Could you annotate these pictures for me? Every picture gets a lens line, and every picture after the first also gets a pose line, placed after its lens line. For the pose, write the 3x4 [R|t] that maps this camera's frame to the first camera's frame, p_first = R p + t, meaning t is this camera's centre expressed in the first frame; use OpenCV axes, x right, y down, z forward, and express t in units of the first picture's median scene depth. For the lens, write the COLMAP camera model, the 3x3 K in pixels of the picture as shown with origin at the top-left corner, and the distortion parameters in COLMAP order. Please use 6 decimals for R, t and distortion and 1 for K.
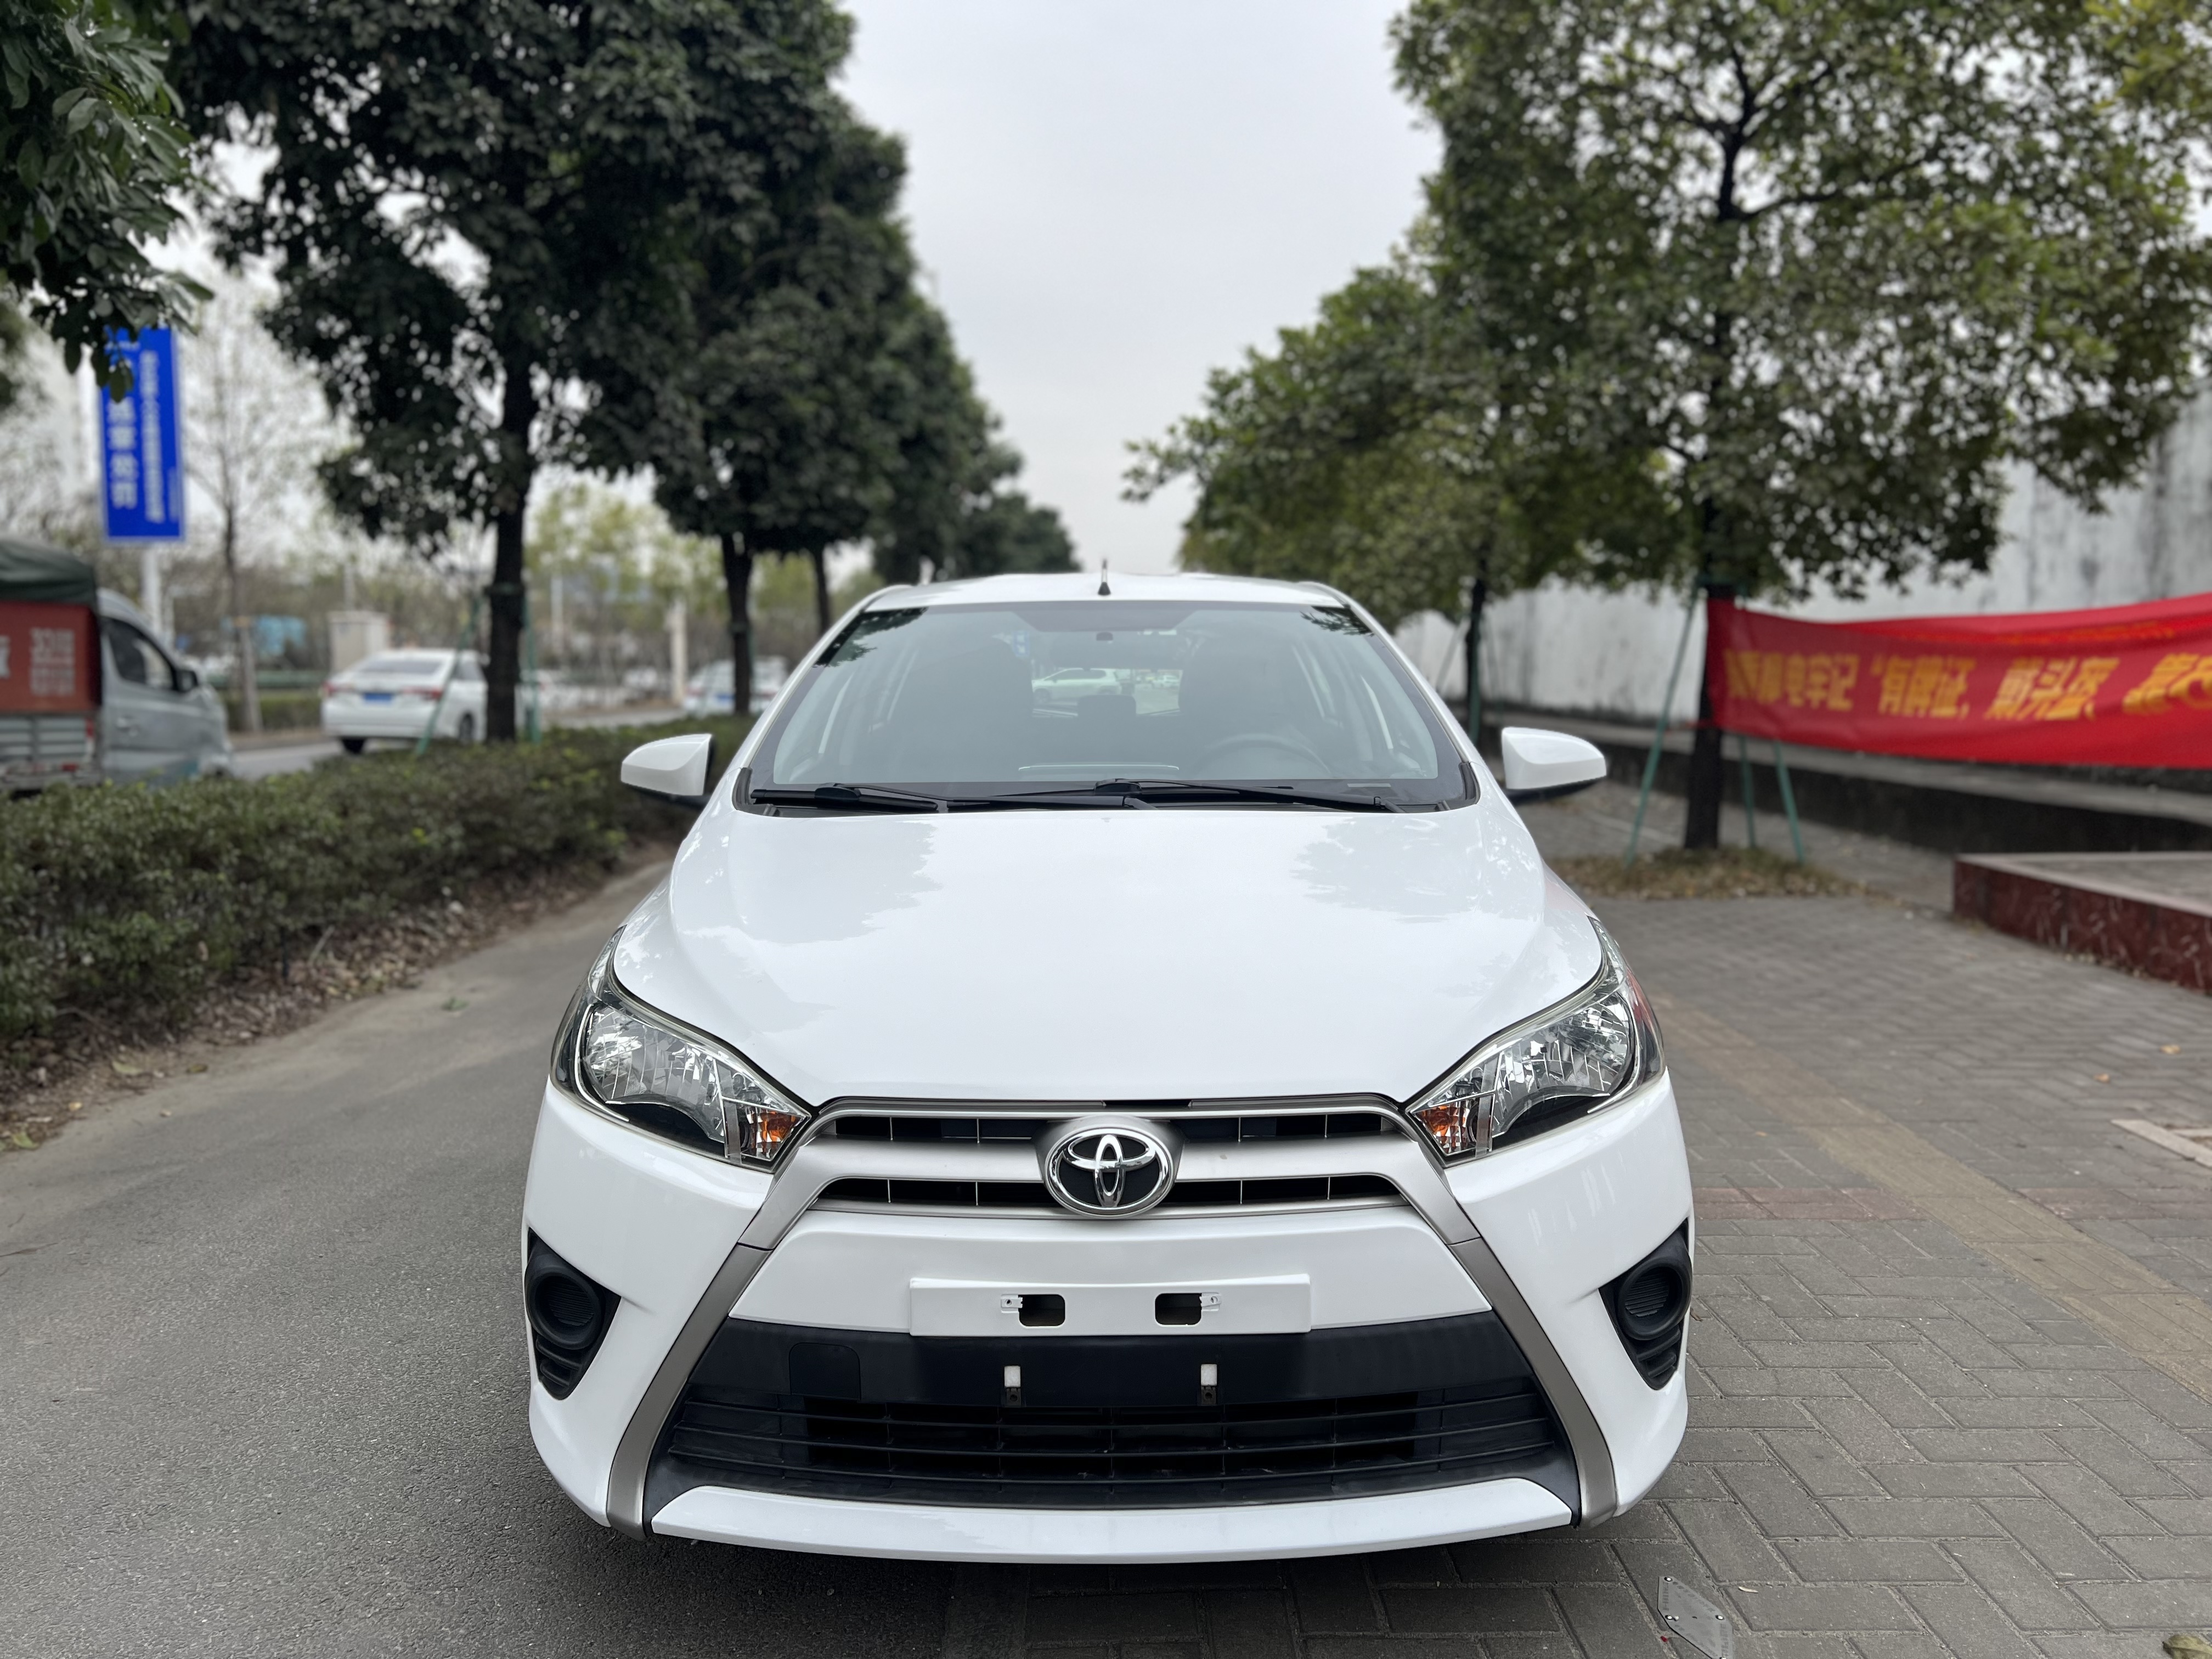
lens RADIAL K [[1644.5, 0, 1115.6], [0, 1644.5, 815.7], [0, 0, 1]] dist [0.044329, -0.044391]
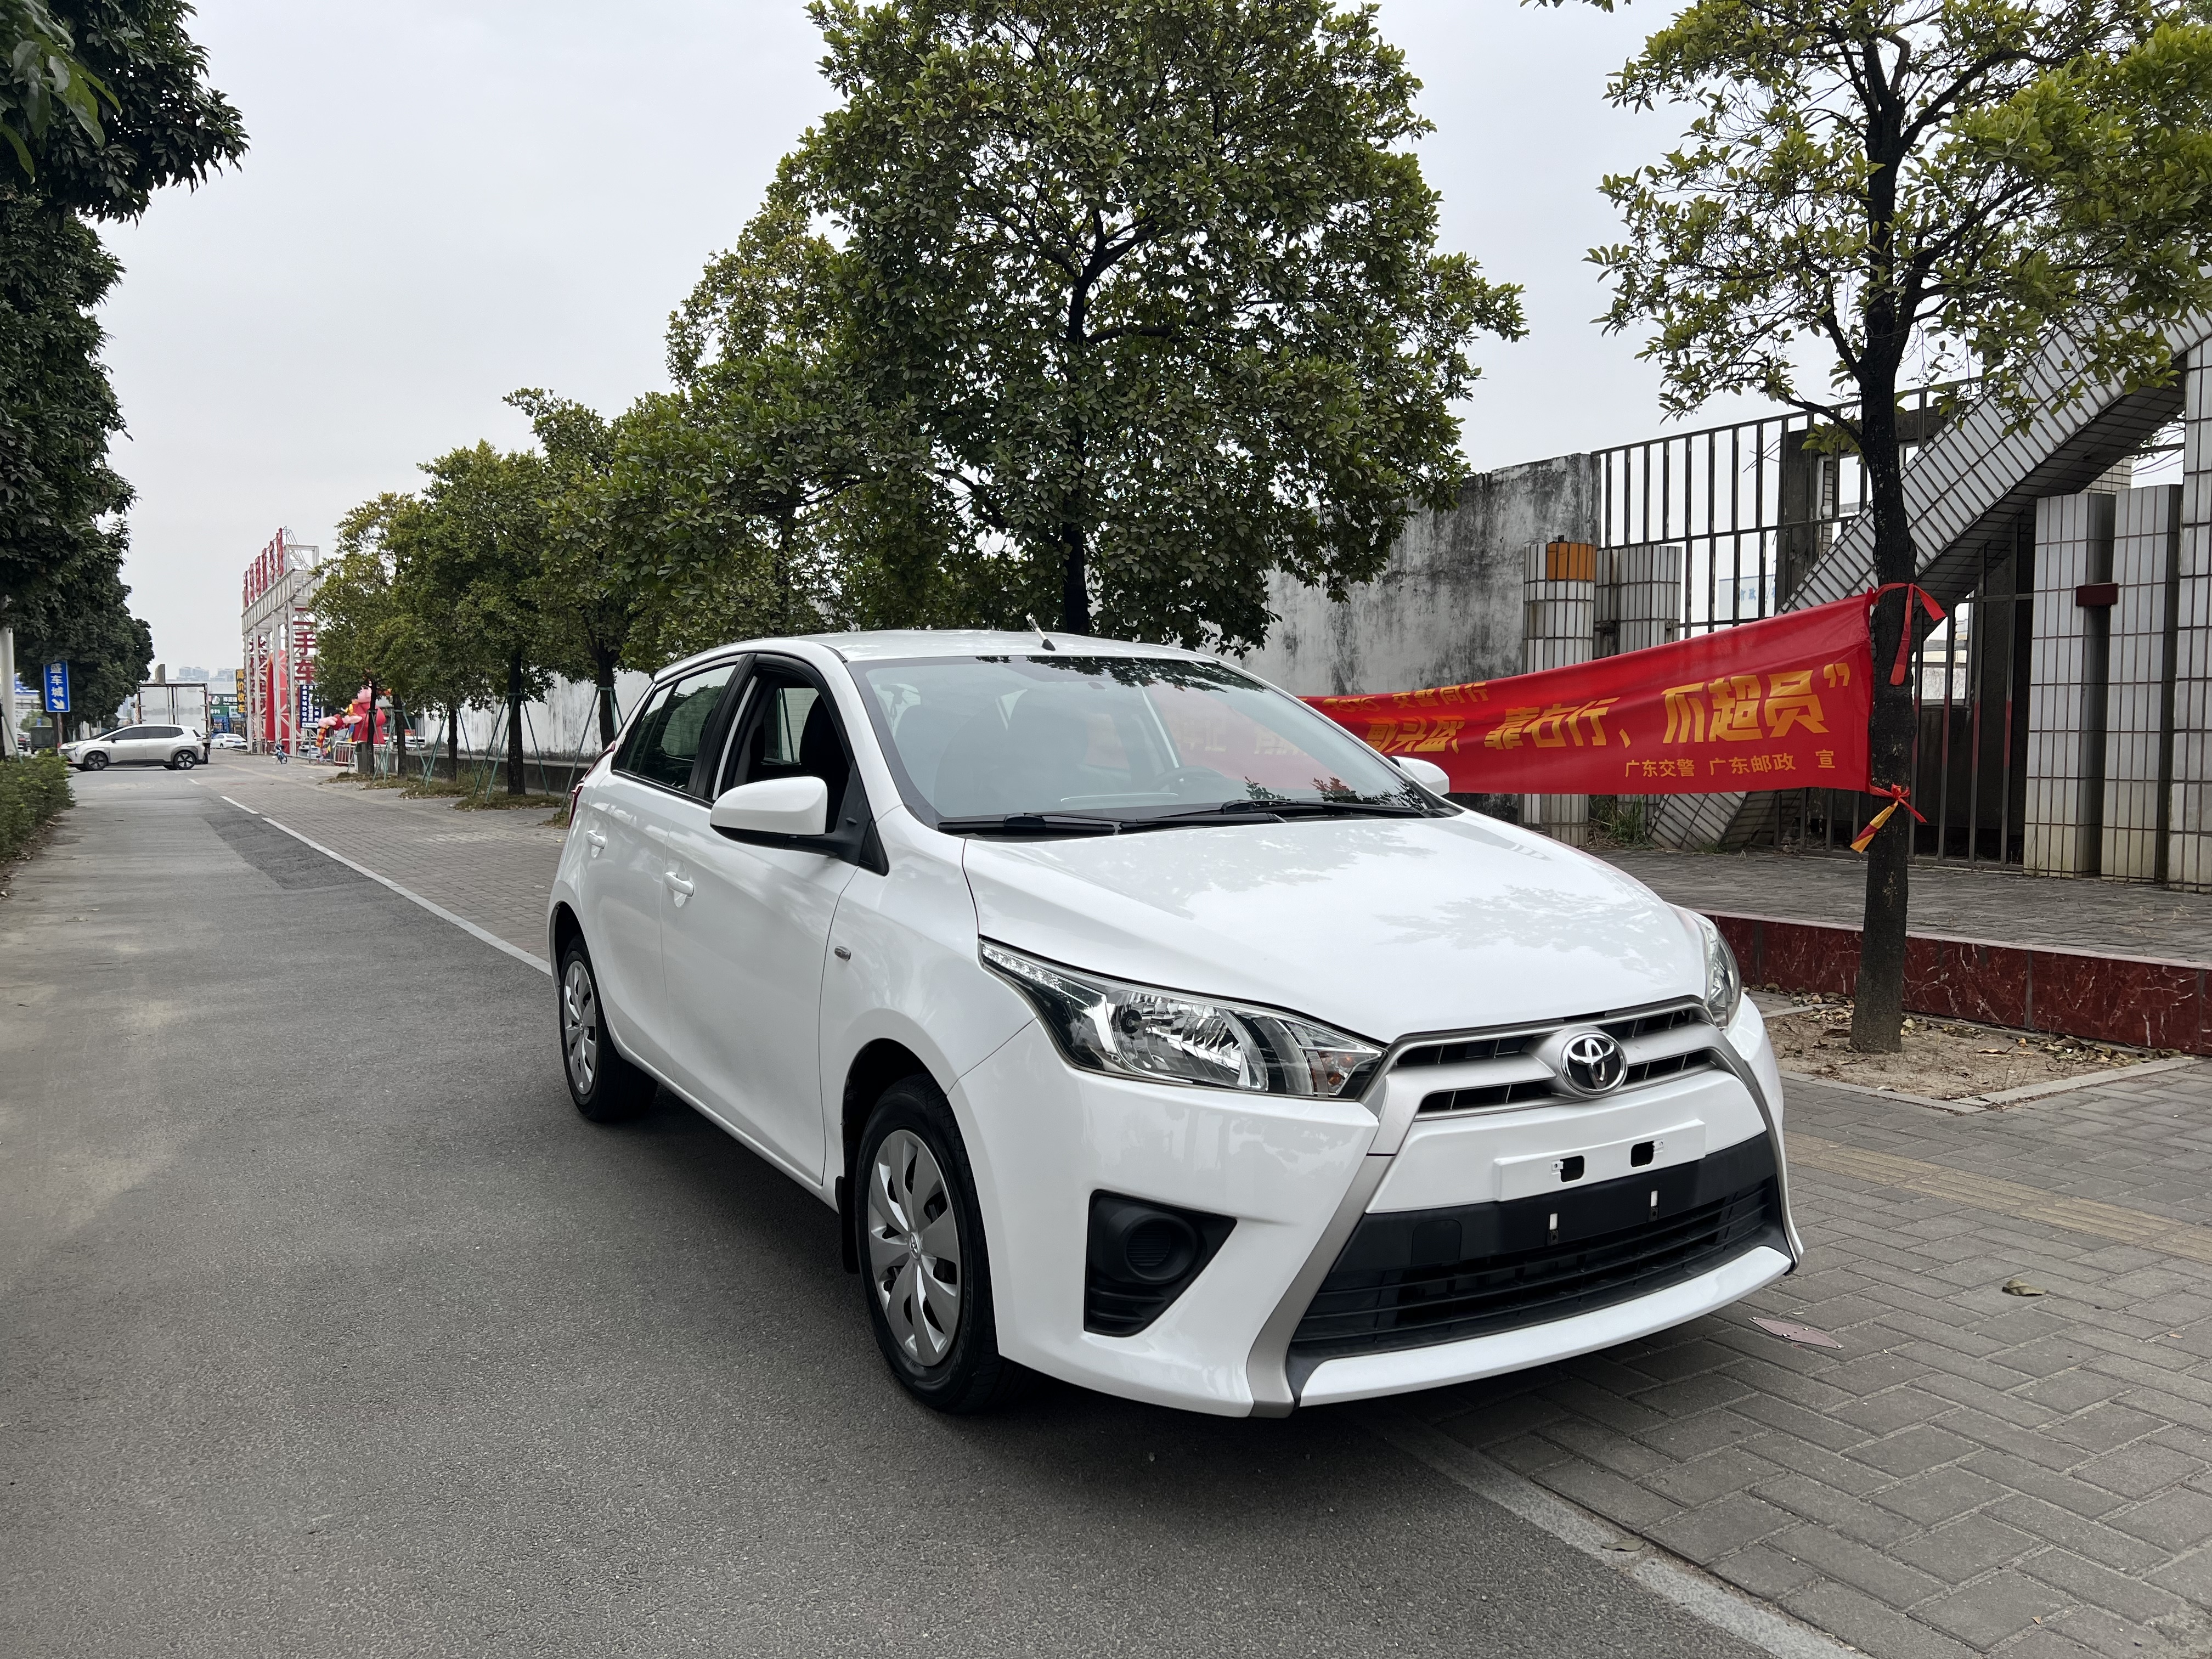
lens RADIAL K [[1644.5, 0, 1109.8], [0, 1644.5, 812.7], [0, 0, 1]] dist [0.044329, -0.044391]
pose [[0.858219, -0.031466, 0.512318, -0.530360], [0.050722, 0.998433, -0.023645, 0.007781], [-0.510771, 0.046279, 0.858470, -0.000556]]
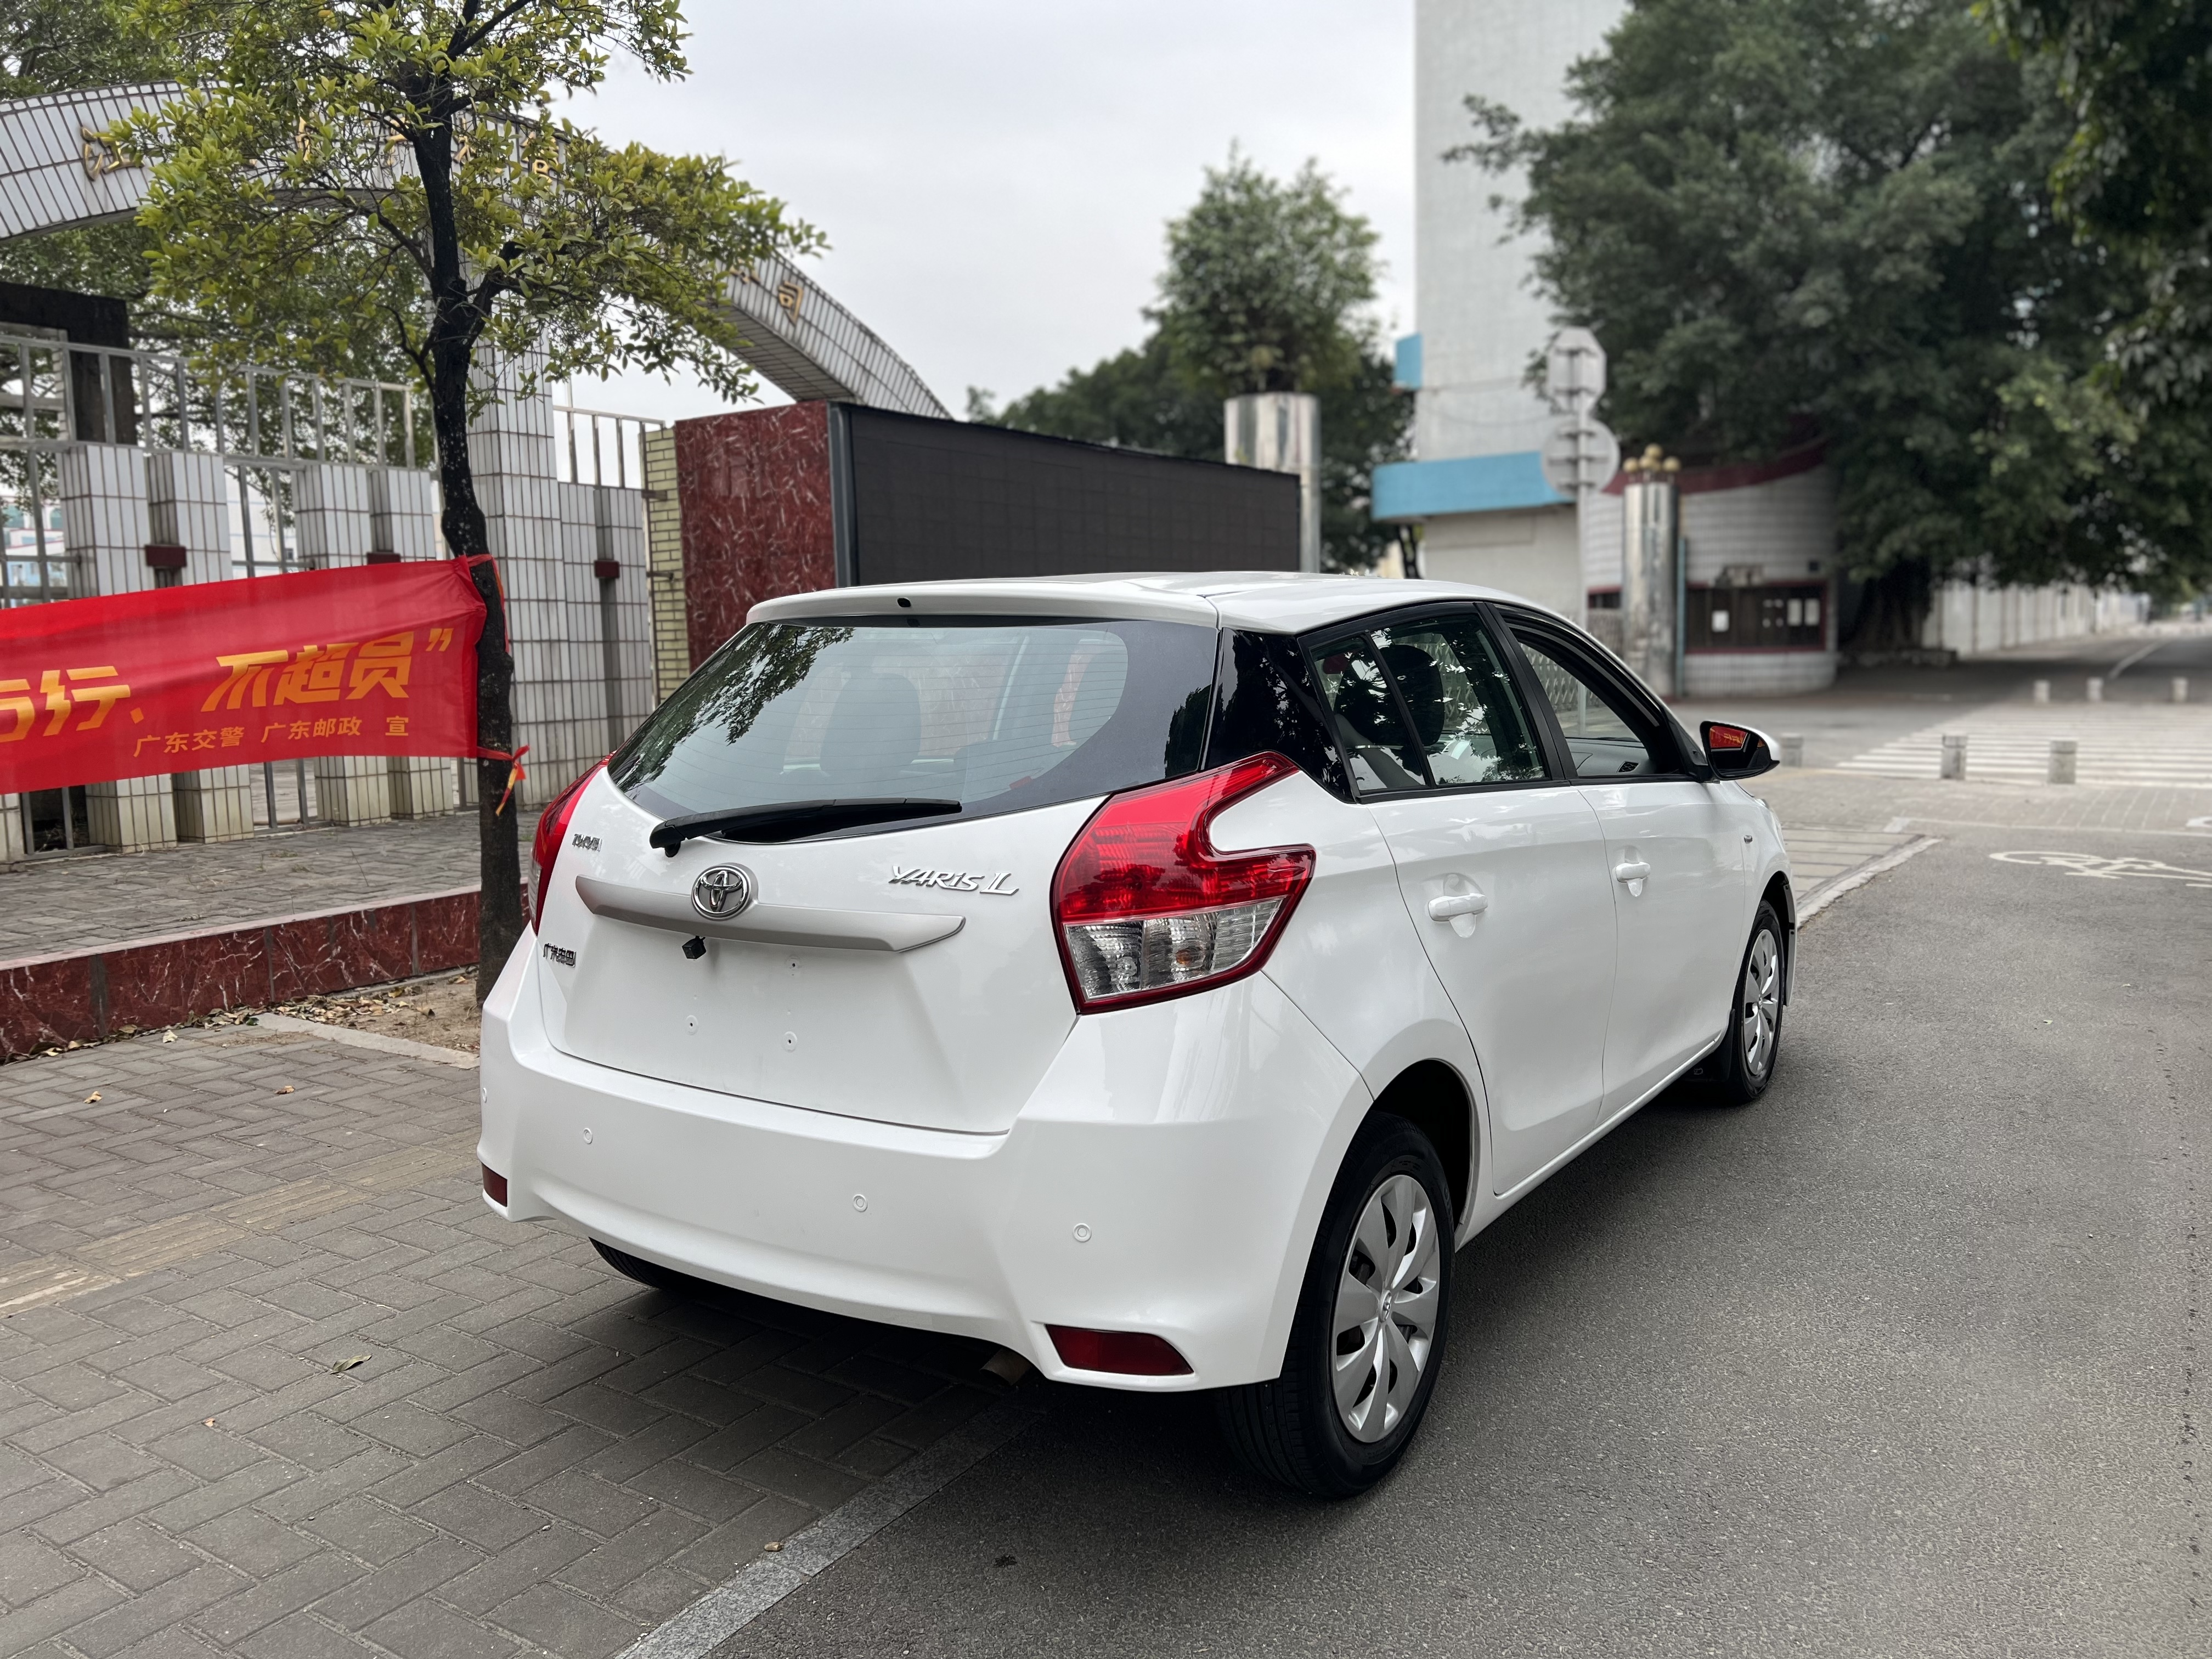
lens RADIAL K [[1644.5, 0, 1107.4], [0, 1644.5, 842.2], [0, 0, 1]] dist [0.044329, -0.044391]
pose [[-0.830409, -0.060690, 0.553839, -0.488646], [0.065744, 0.976431, 0.205572, -0.214486], [-0.553262, 0.207120, -0.806847, 1.979265]]
